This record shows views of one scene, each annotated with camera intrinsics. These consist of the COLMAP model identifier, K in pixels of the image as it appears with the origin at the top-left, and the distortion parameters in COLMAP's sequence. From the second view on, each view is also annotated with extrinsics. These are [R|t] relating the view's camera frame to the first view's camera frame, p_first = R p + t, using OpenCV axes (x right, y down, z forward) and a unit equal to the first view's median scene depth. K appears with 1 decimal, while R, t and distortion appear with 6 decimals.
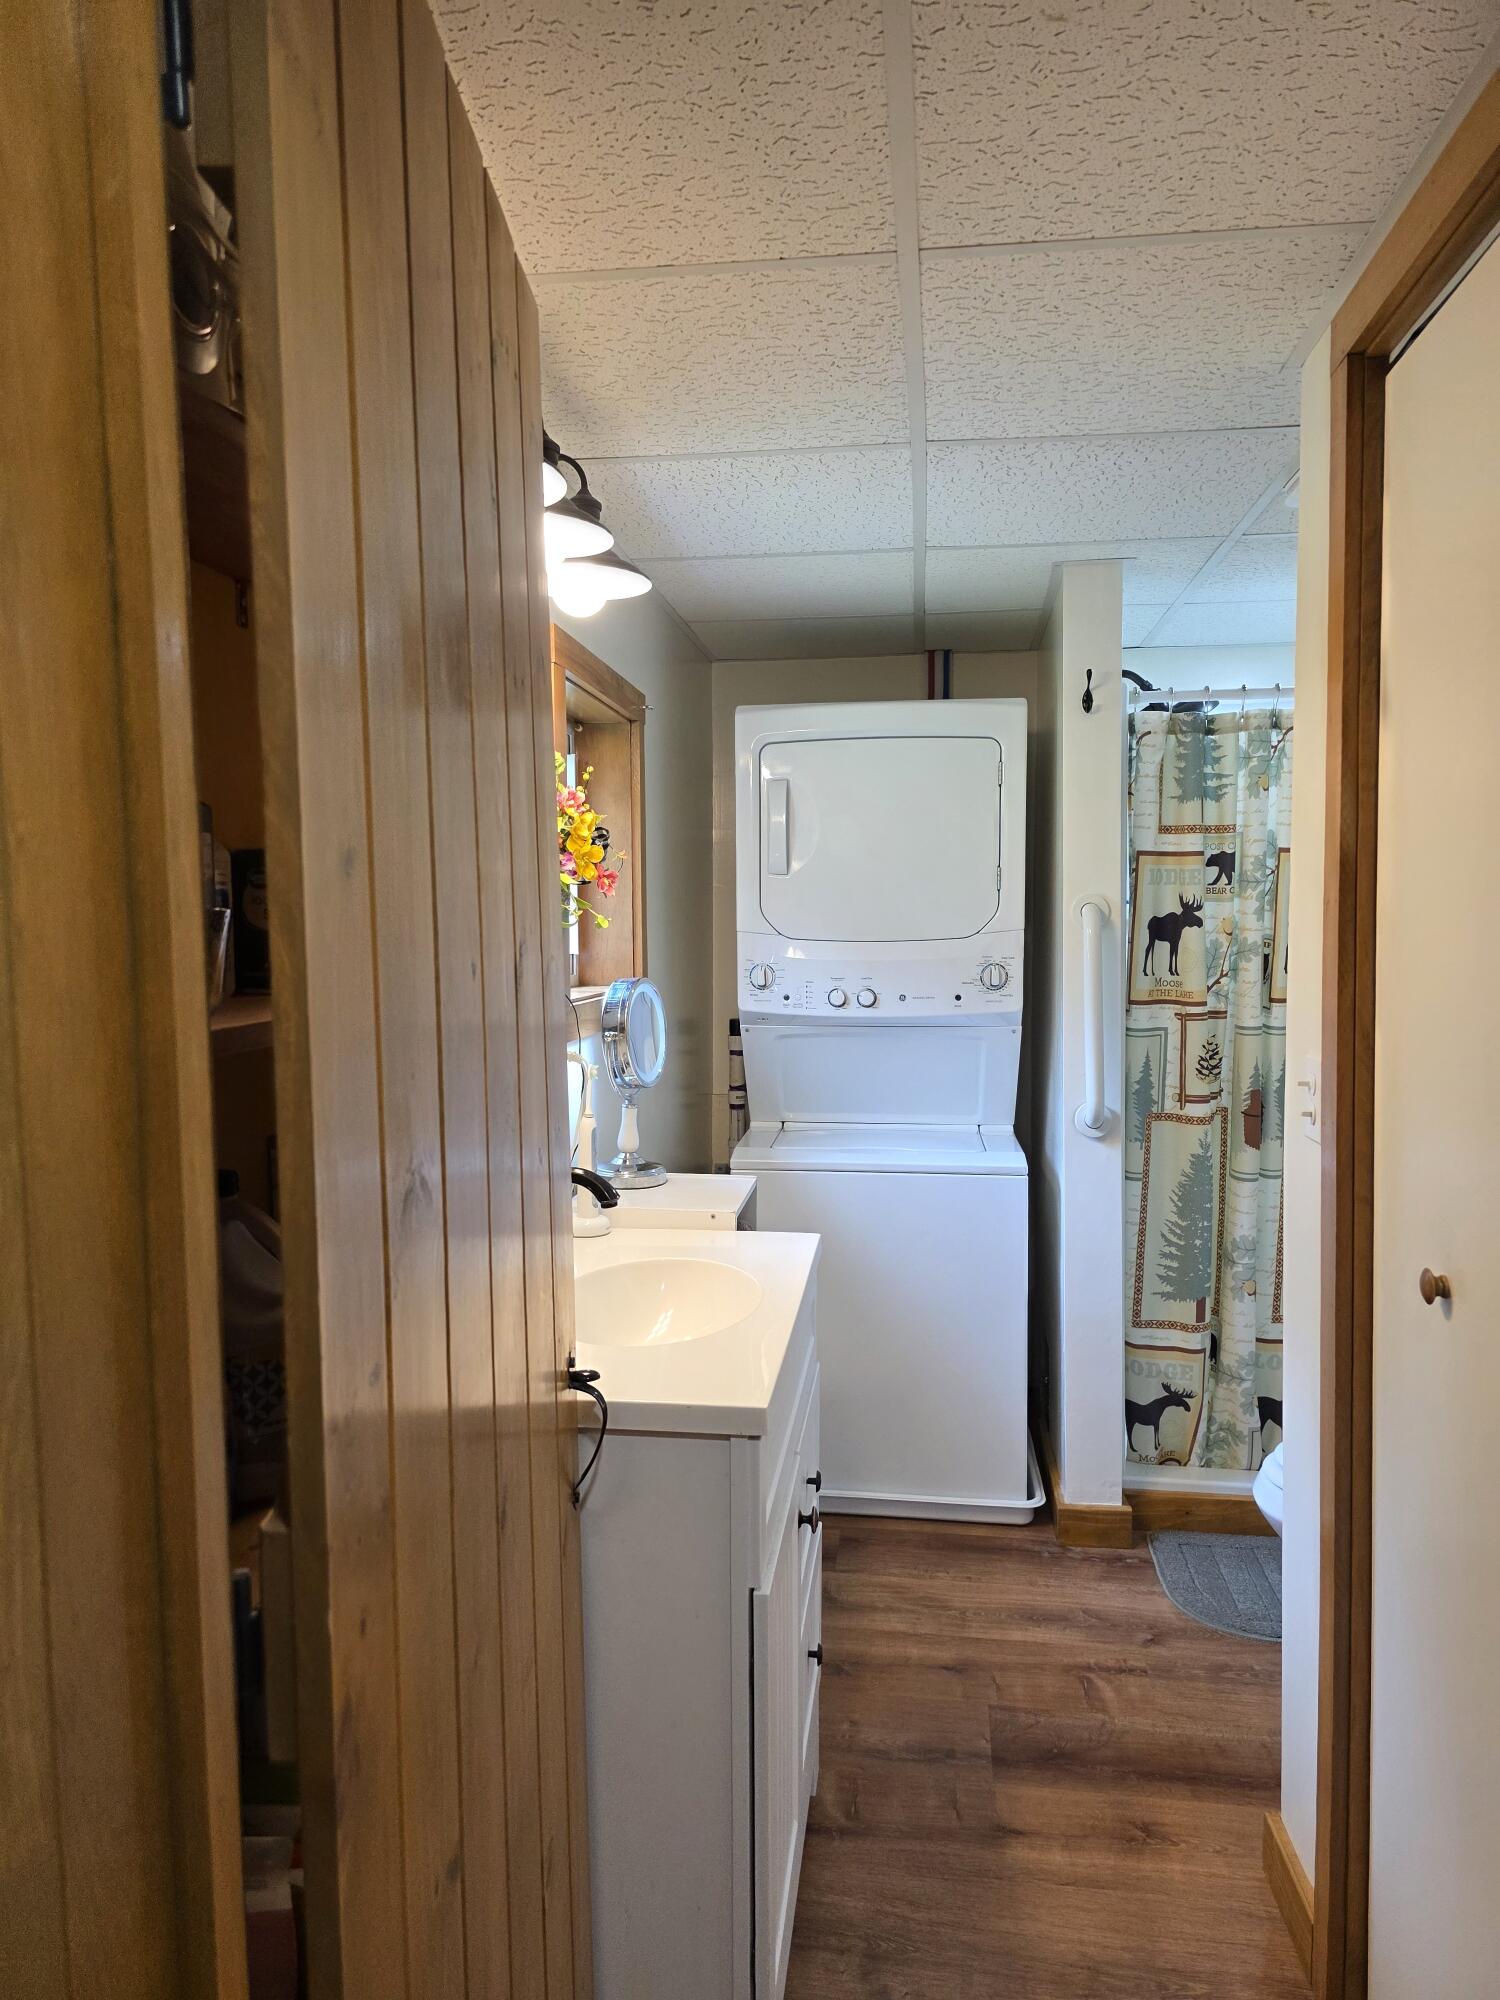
lens RADIAL K [[1343.6, 0, 751.2], [0, 1343.6, 1015.1], [0, 0, 1]] dist [0.065070, -0.060550]
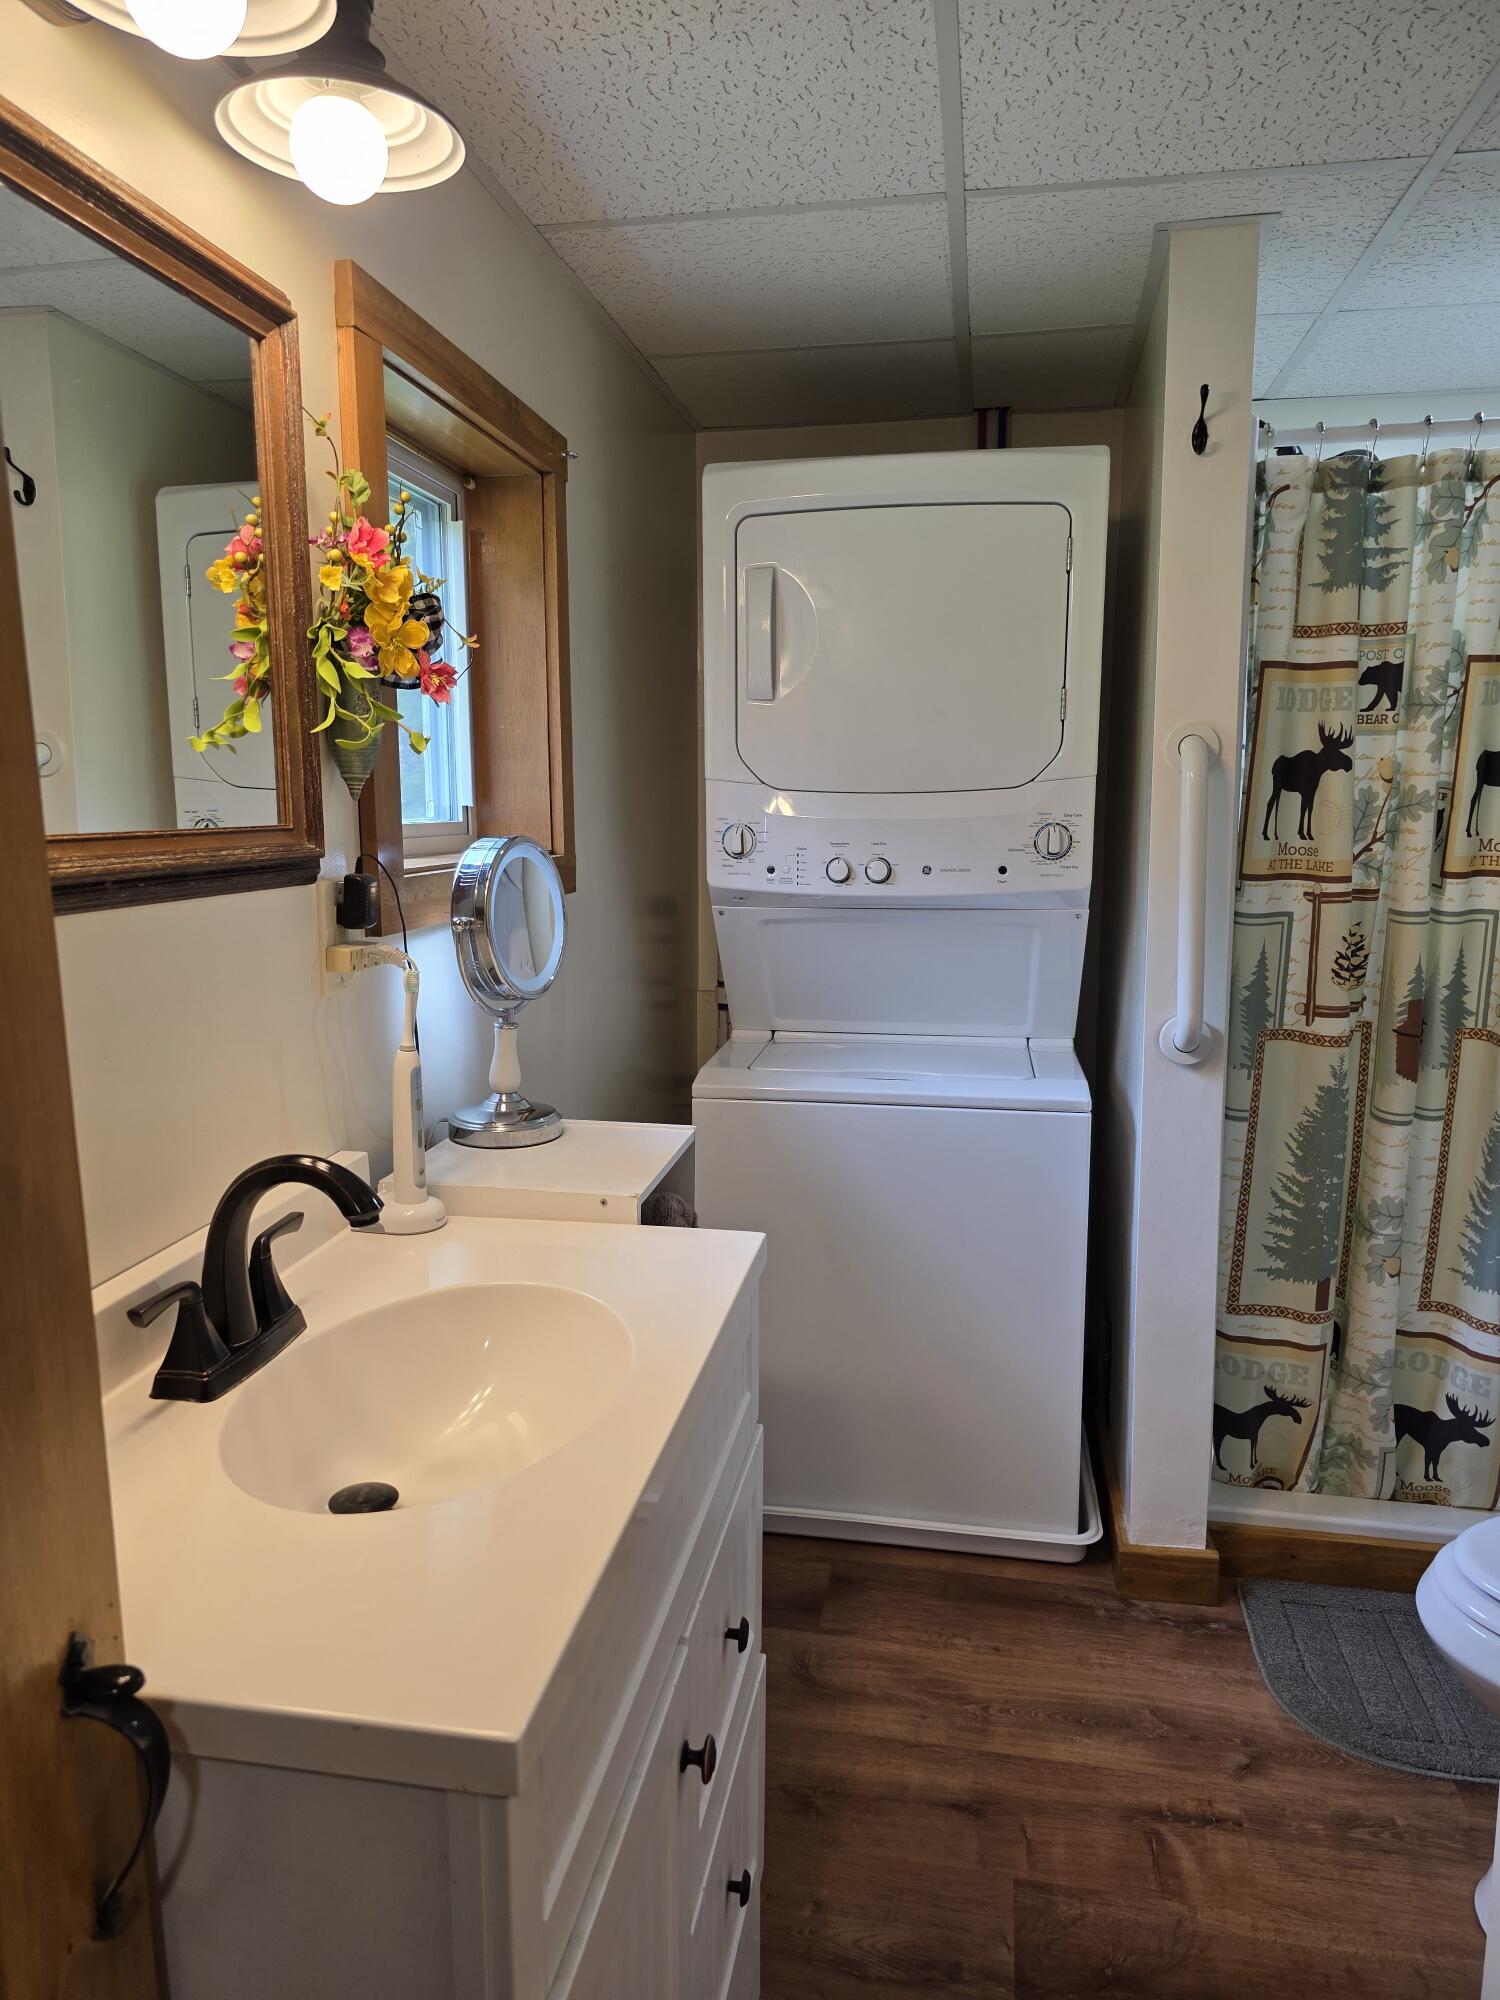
lens RADIAL K [[1343.6, 0, 740.7], [0, 1343.6, 1005.7], [0, 0, 1]] dist [0.065070, -0.060550]
pose [[0.998583, 0.010345, -0.052199, 0.052149], [-0.005860, 0.996333, 0.085364, -0.001176], [0.052890, -0.084937, 0.994982, 0.262428]]
